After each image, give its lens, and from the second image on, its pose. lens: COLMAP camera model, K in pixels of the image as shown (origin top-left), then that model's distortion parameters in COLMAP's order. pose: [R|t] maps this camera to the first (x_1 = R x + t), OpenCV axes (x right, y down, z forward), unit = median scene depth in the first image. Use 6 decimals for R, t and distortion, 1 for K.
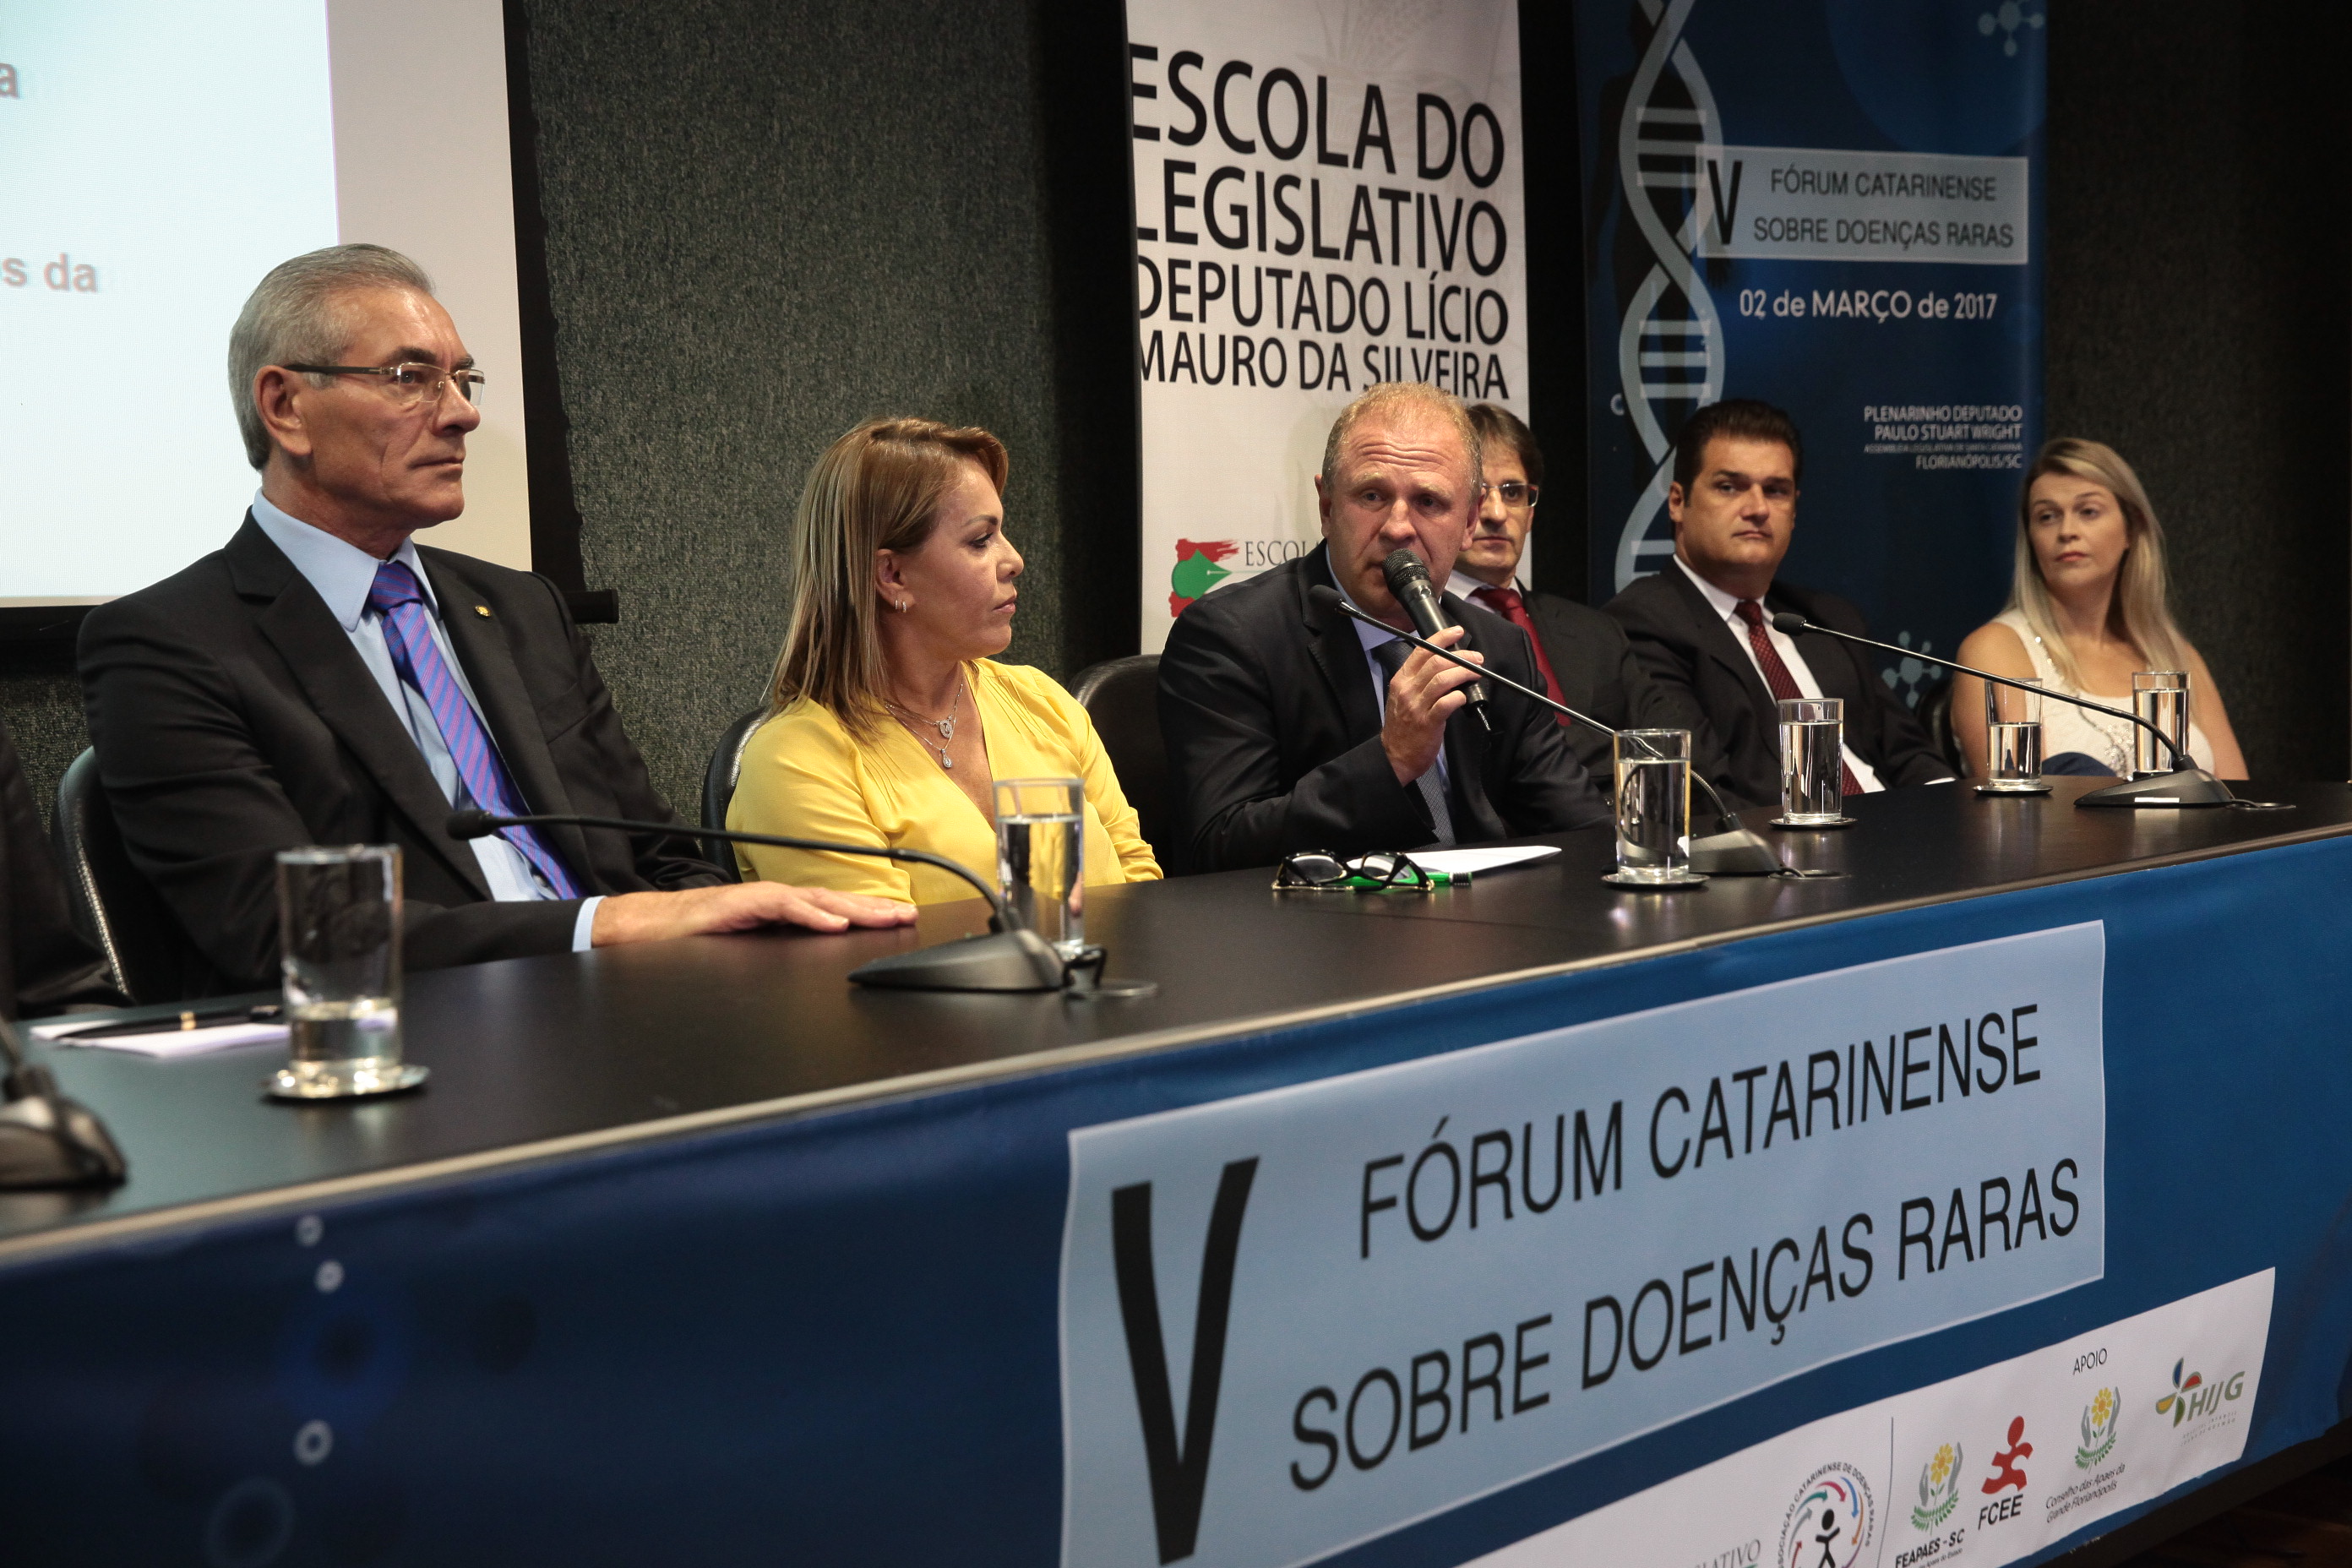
lens RADIAL K [[3254.1, 0, 1168.3], [0, 3254.1, 797.0], [0, 0, 1]] dist [0.082701, 0.094273]
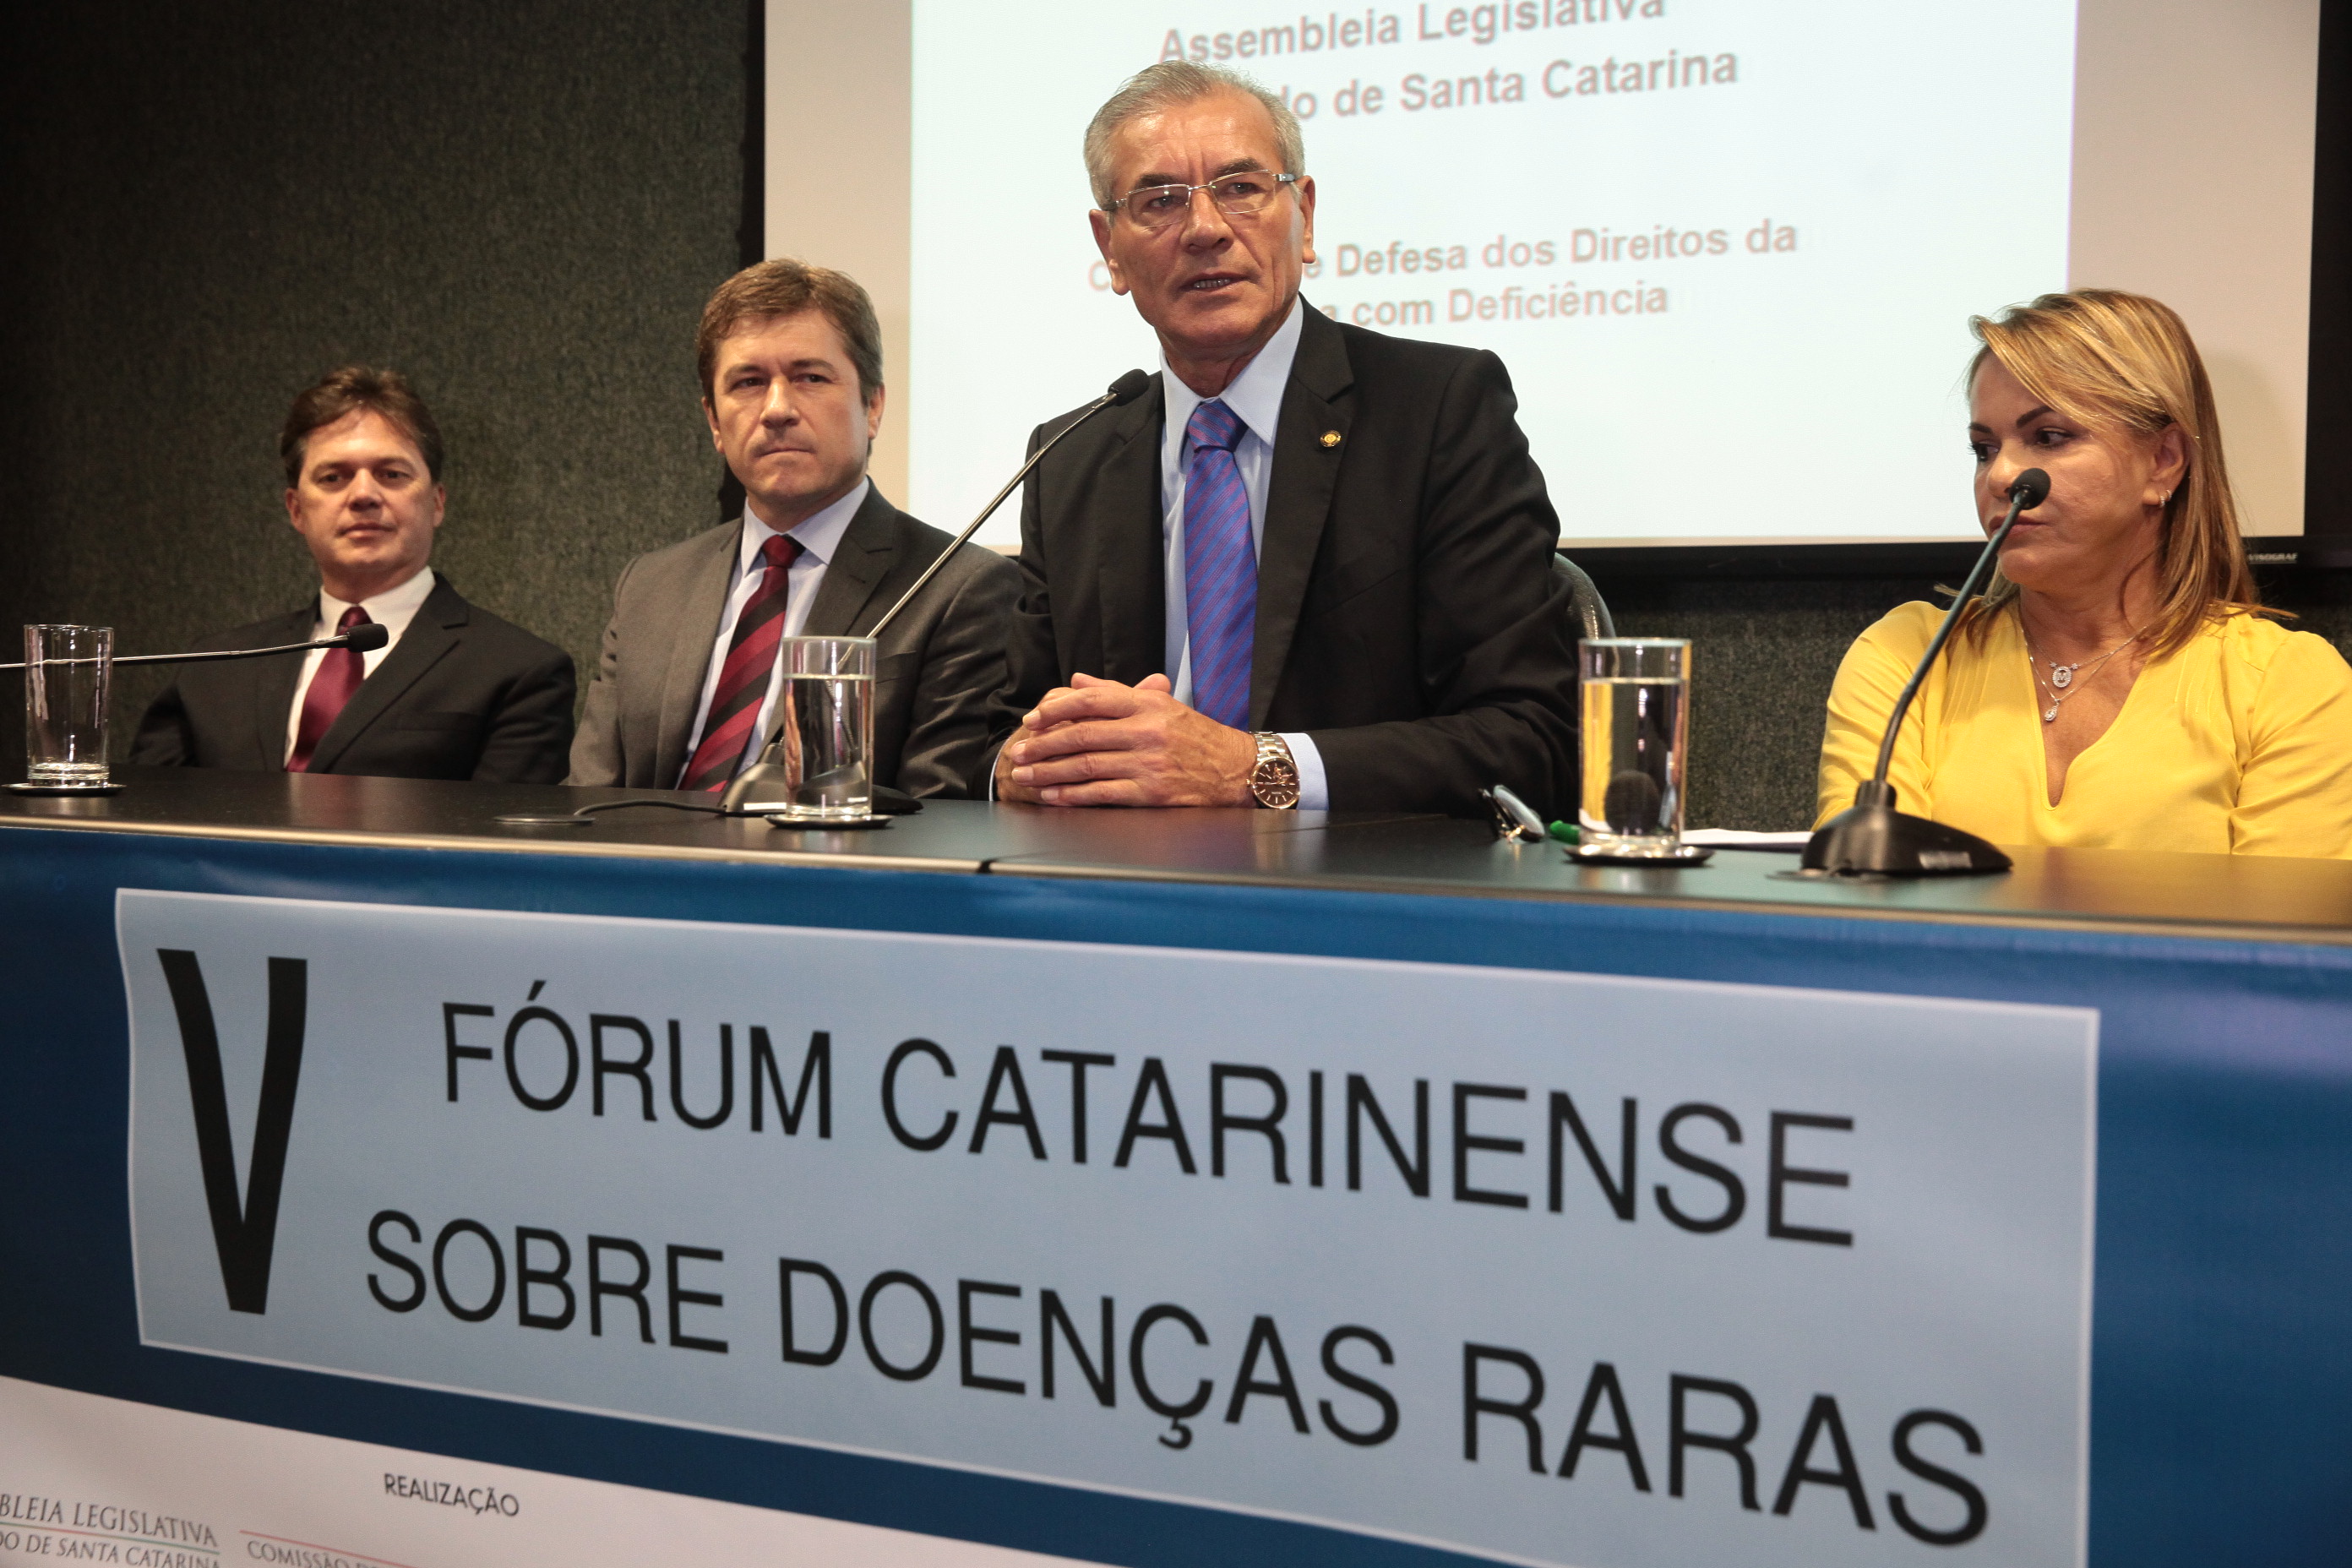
lens RADIAL K [[3008.3, 0, 1173.6], [0, 3008.3, 796.0], [0, 0, 1]] dist [0.051275, 0.118624]
pose [[0.236574, 0.066089, -0.969363, 0.443771], [-0.084975, 0.995268, 0.047117, -0.005199], [0.967890, 0.071225, 0.241071, 0.441793]]
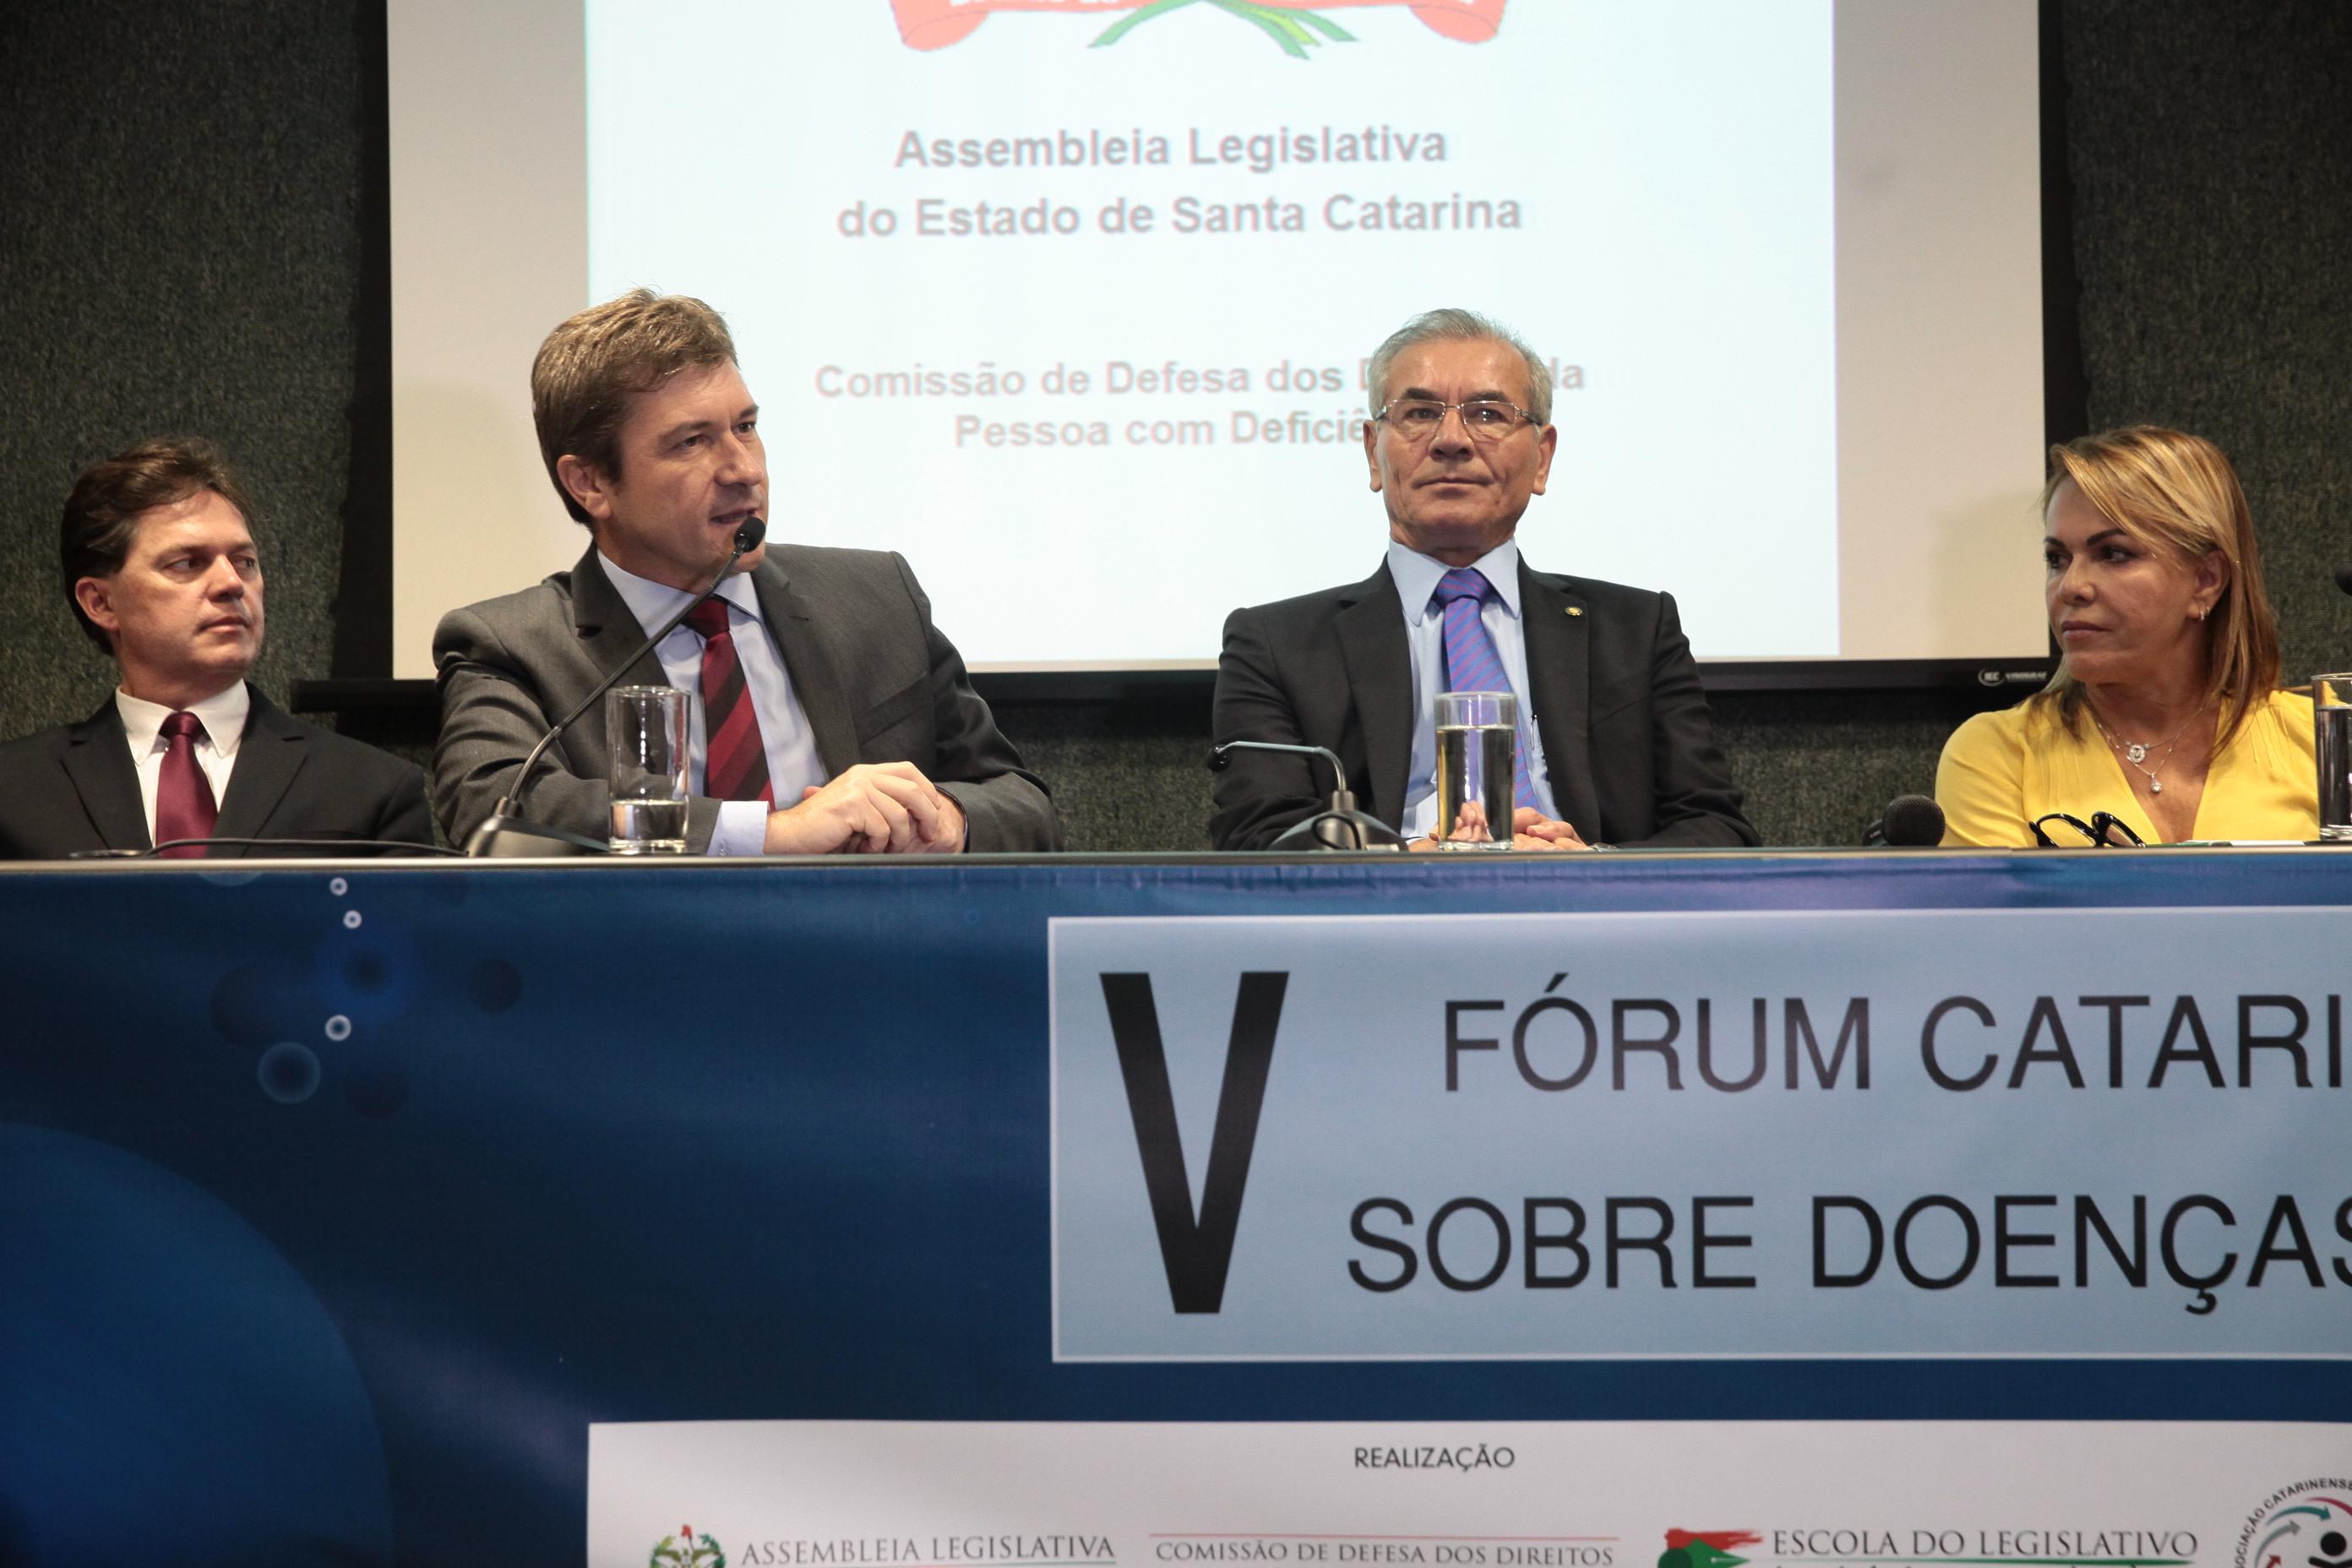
lens RADIAL K [[3793.3, 0, 1170.8], [0, 3793.3, 802.0], [0, 0, 1]] dist [0.128454, 0.166833]
pose [[0.653806, -0.007662, -0.756623, 0.430917], [-0.059050, 0.996382, -0.061116, 0.057642], [0.754355, 0.084636, 0.650988, 0.042474]]
